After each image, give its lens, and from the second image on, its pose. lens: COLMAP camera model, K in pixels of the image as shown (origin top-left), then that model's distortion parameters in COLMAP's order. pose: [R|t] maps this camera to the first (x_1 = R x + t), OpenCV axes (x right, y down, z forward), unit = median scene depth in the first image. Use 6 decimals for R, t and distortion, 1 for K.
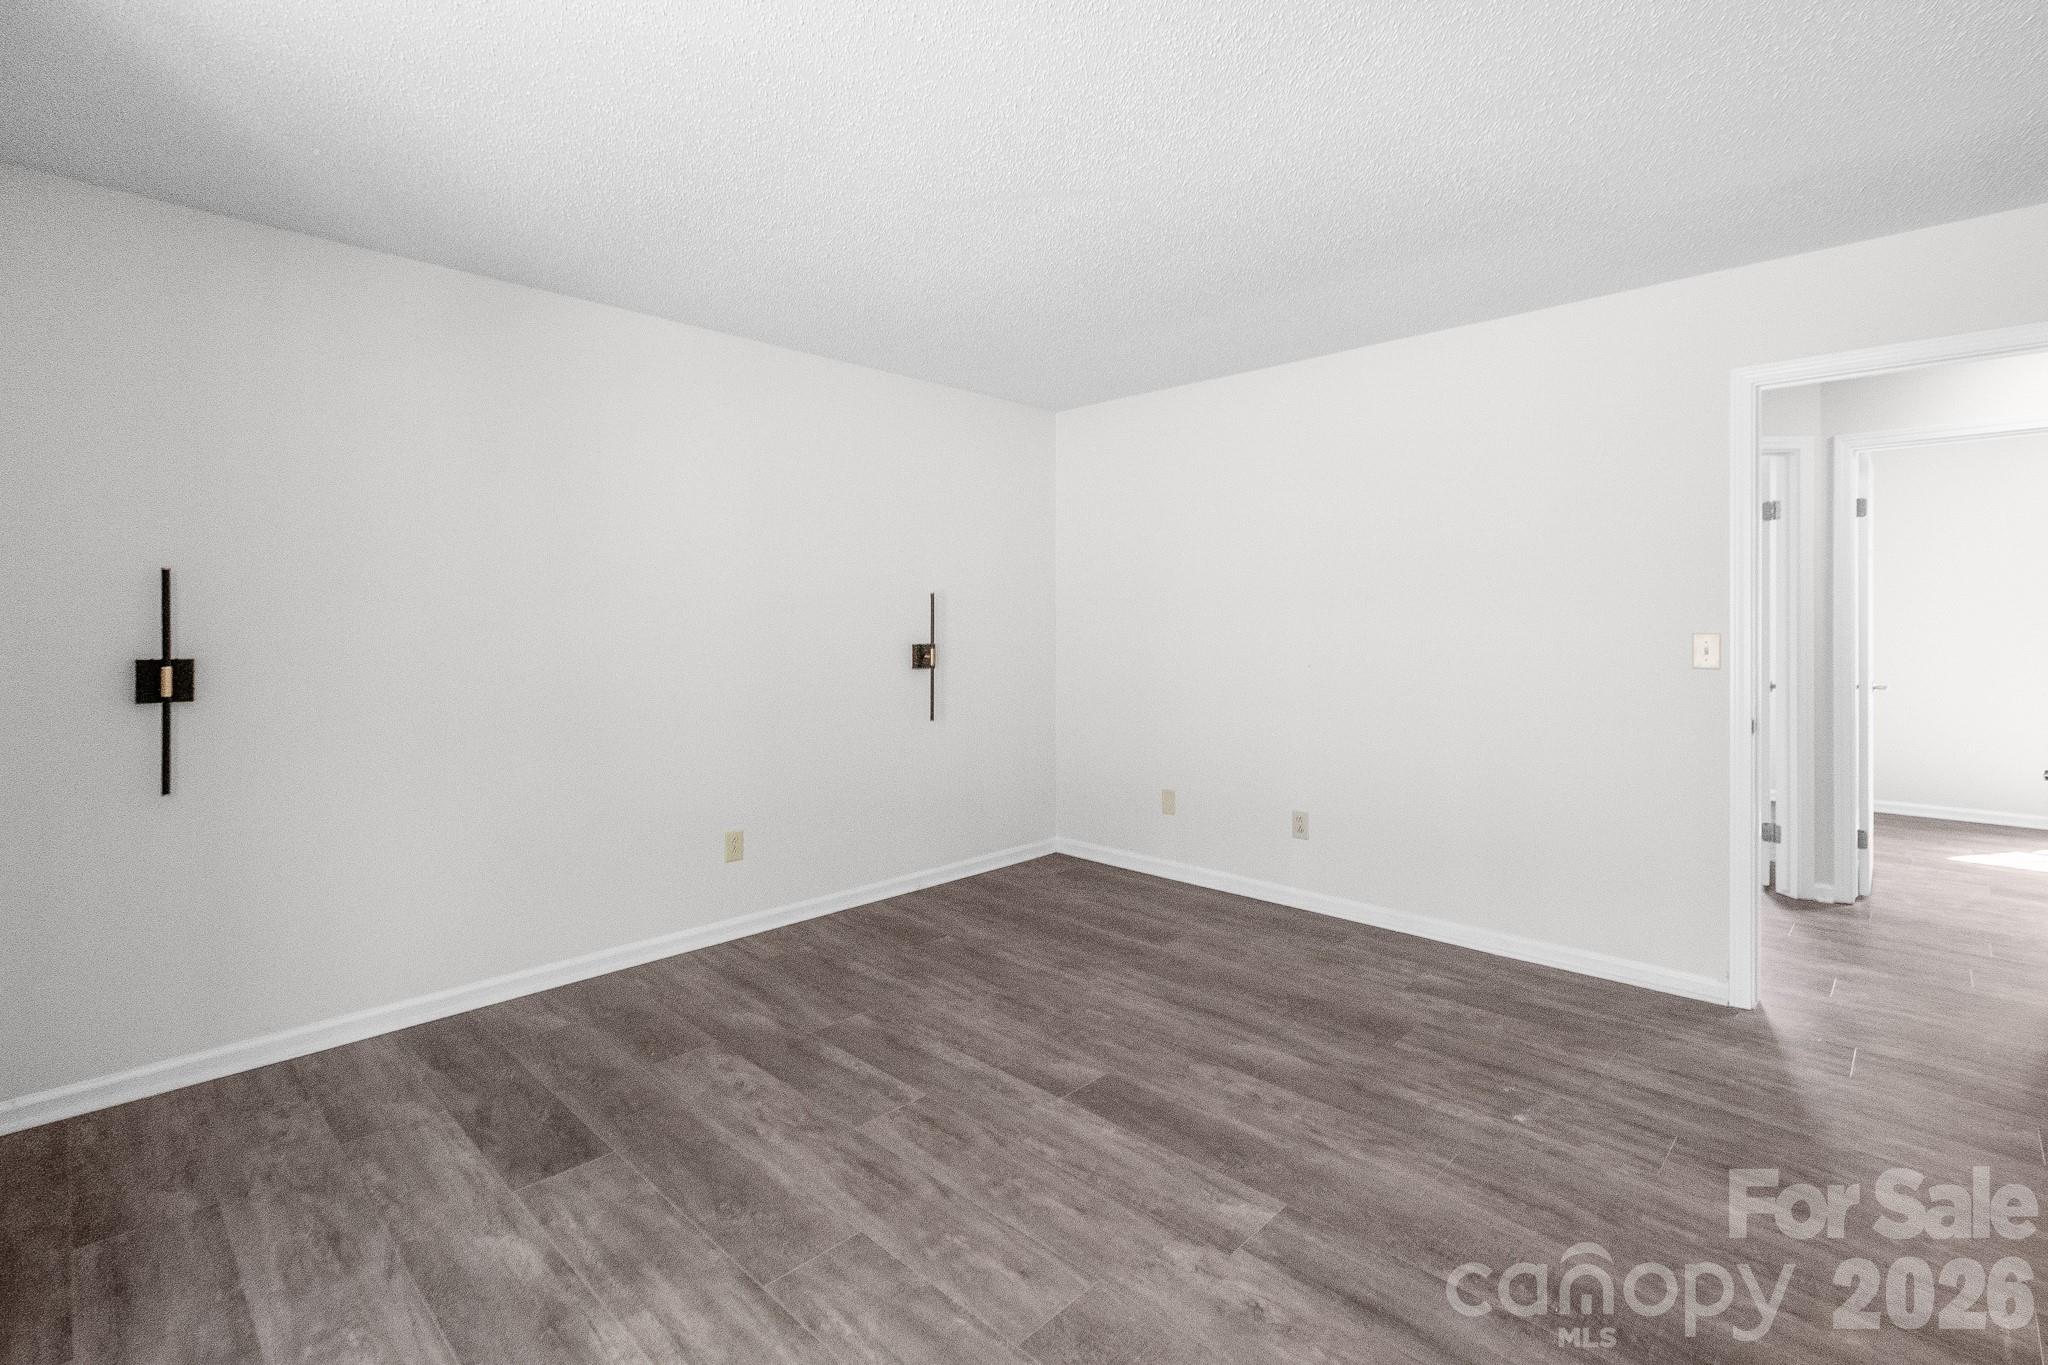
lens RADIAL K [[941.8, 0, 1034.8], [0, 941.8, 630.3], [0, 0, 1]] dist [0.002086, 0.000134]
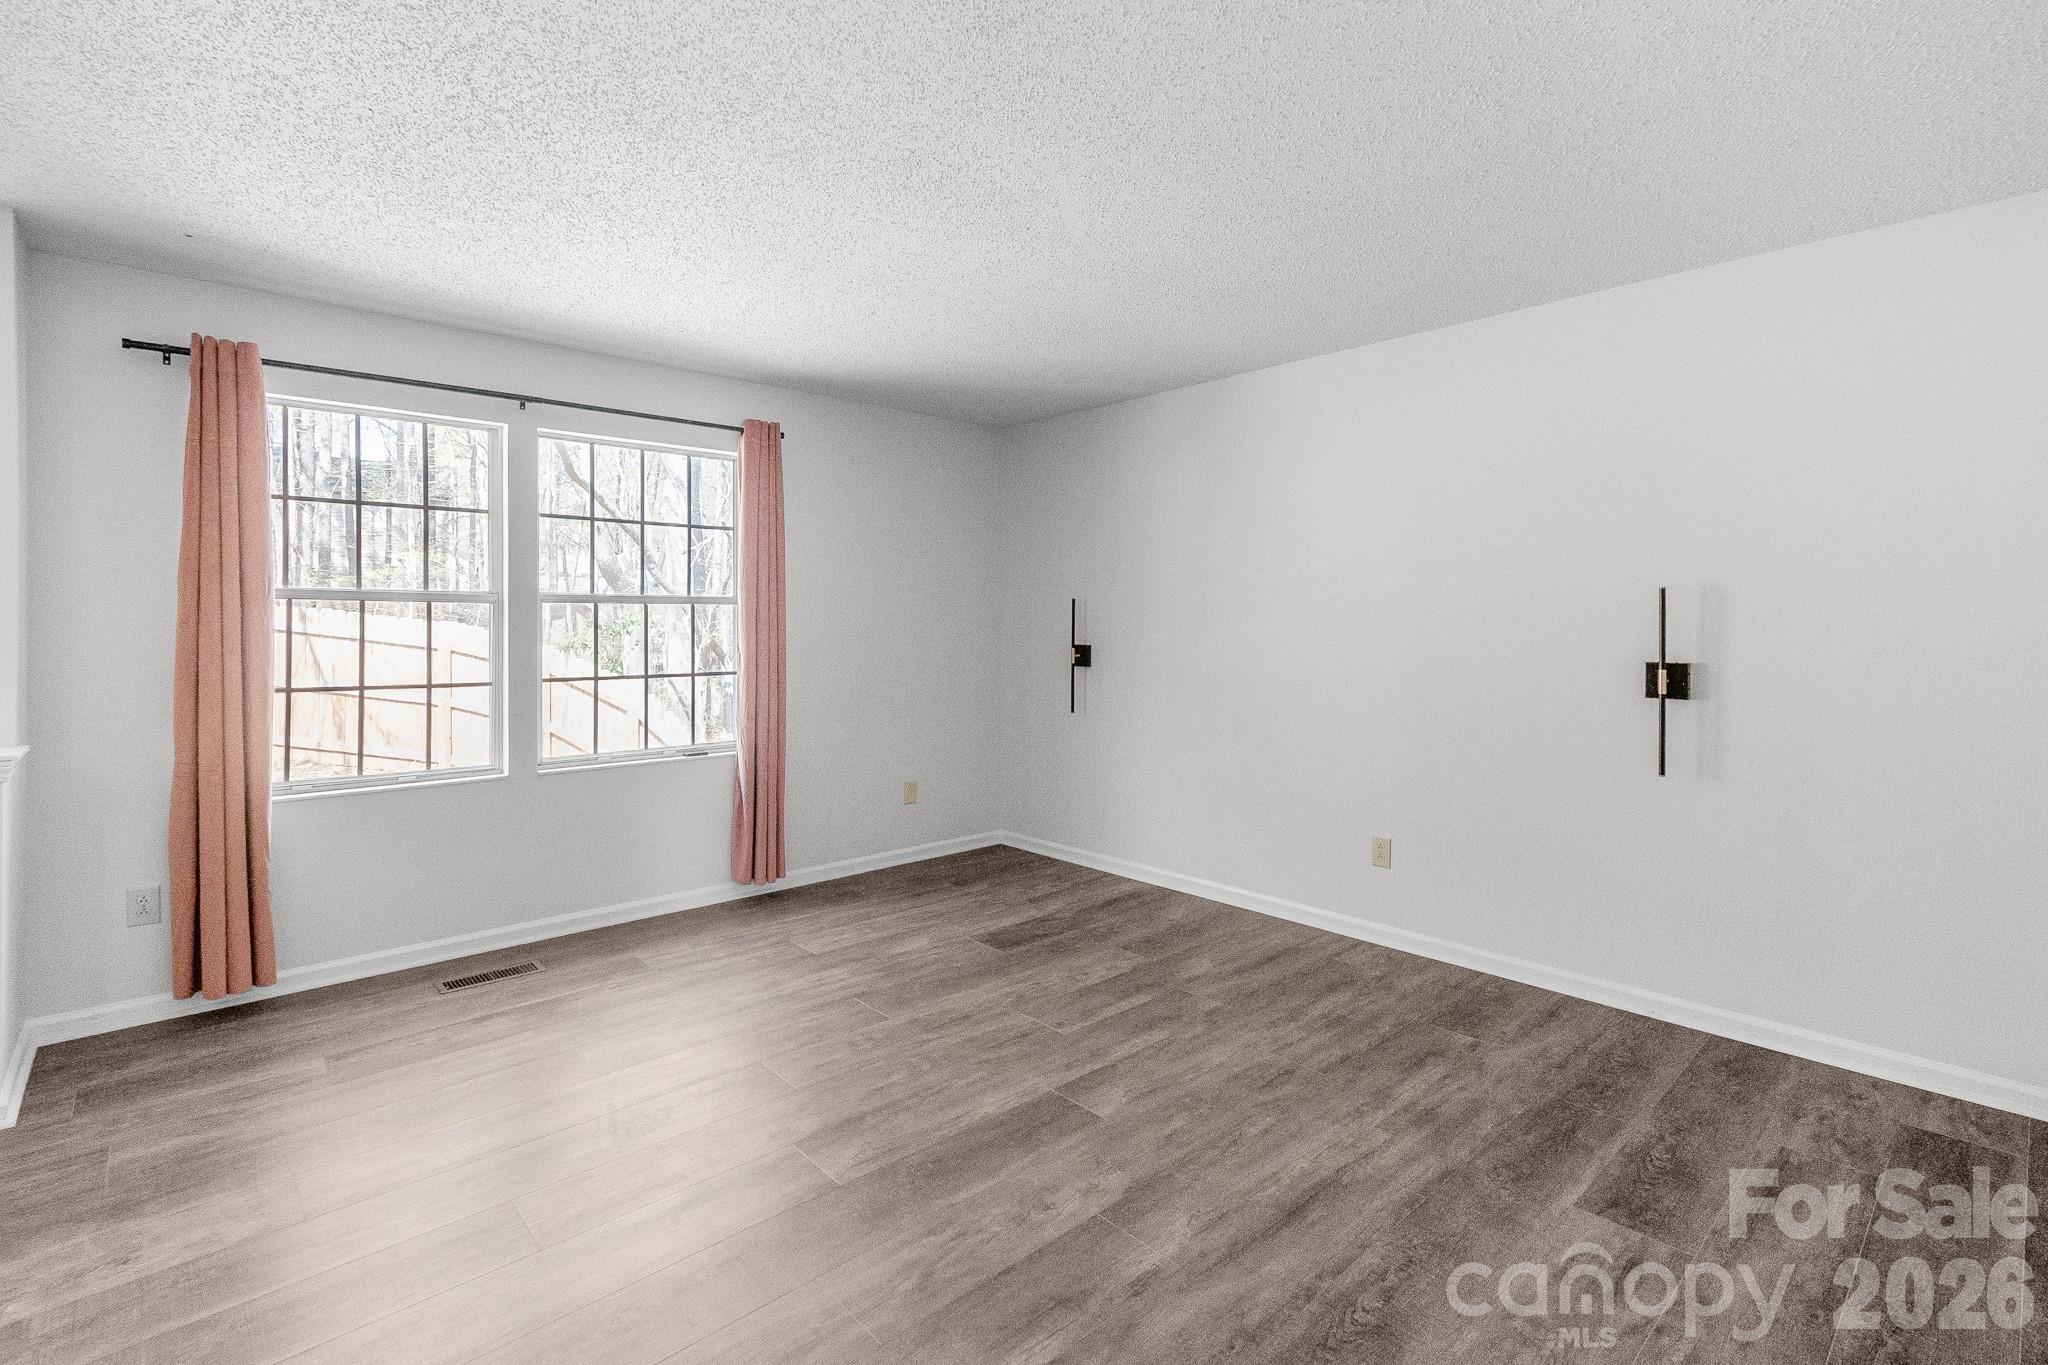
lens RADIAL K [[941.8, 0, 1034.8], [0, 941.8, 630.3], [0, 0, 1]] dist [0.002086, 0.000134]
pose [[-0.063938, 0.006187, -0.997935, 1.033939], [-0.015471, 0.999854, 0.007190, -0.012845], [0.997834, 0.015899, -0.063833, 1.018474]]
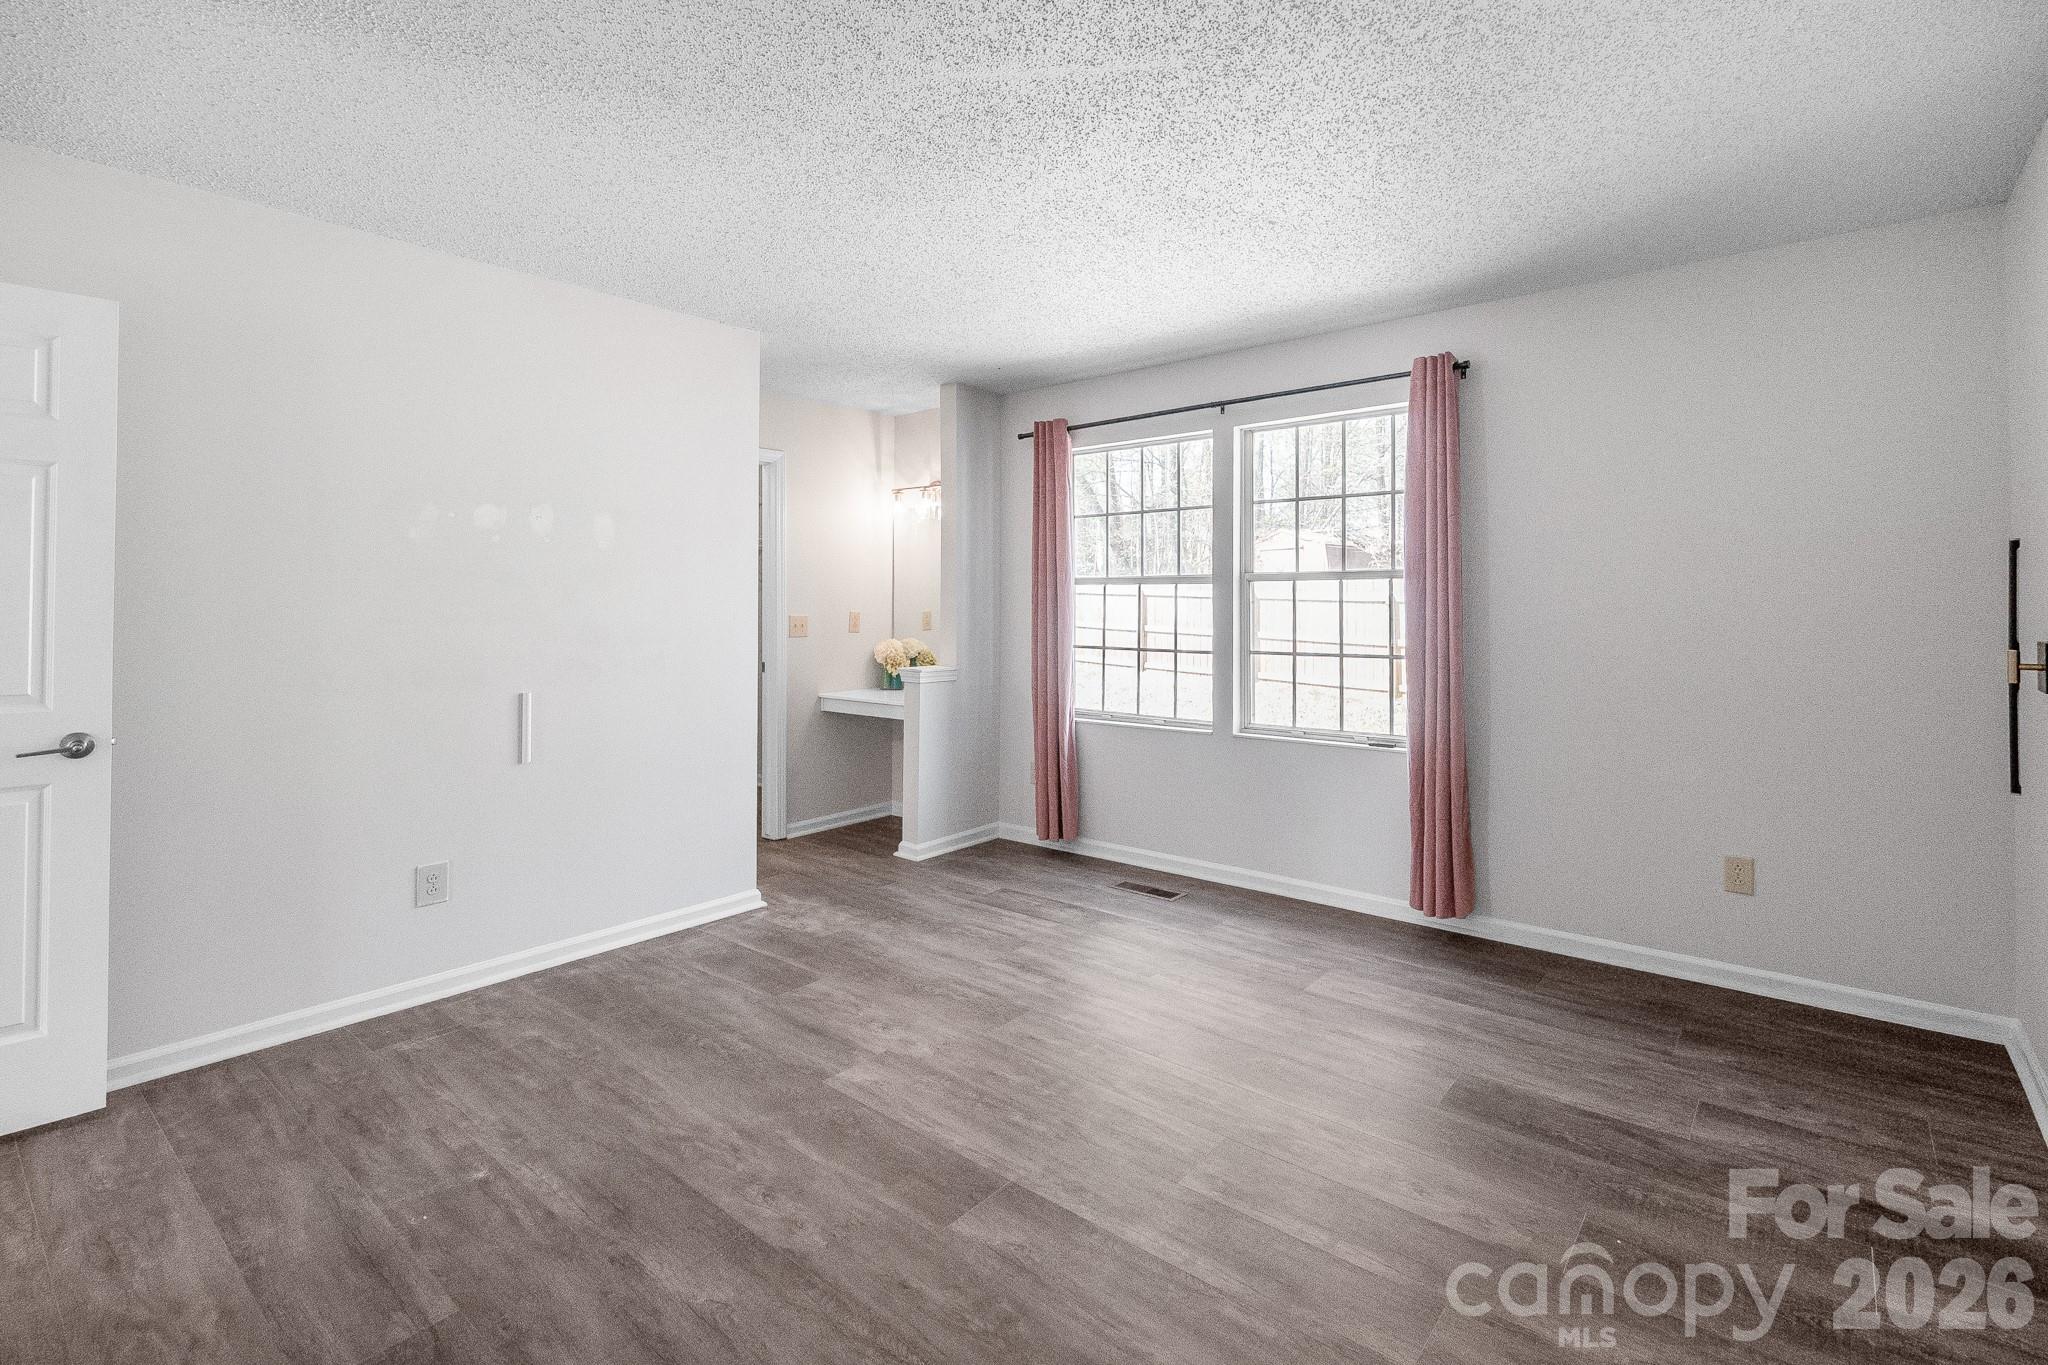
lens RADIAL K [[947.9, 0, 1029.7], [0, 947.9, 586.9], [0, 0, 1]] dist [0.002745, 0.000372]
pose [[-0.997880, 0.000257, -0.065075, 0.064014], [0.000598, 0.999986, -0.005228, -0.016058], [0.065072, -0.005256, -0.997867, 1.792258]]
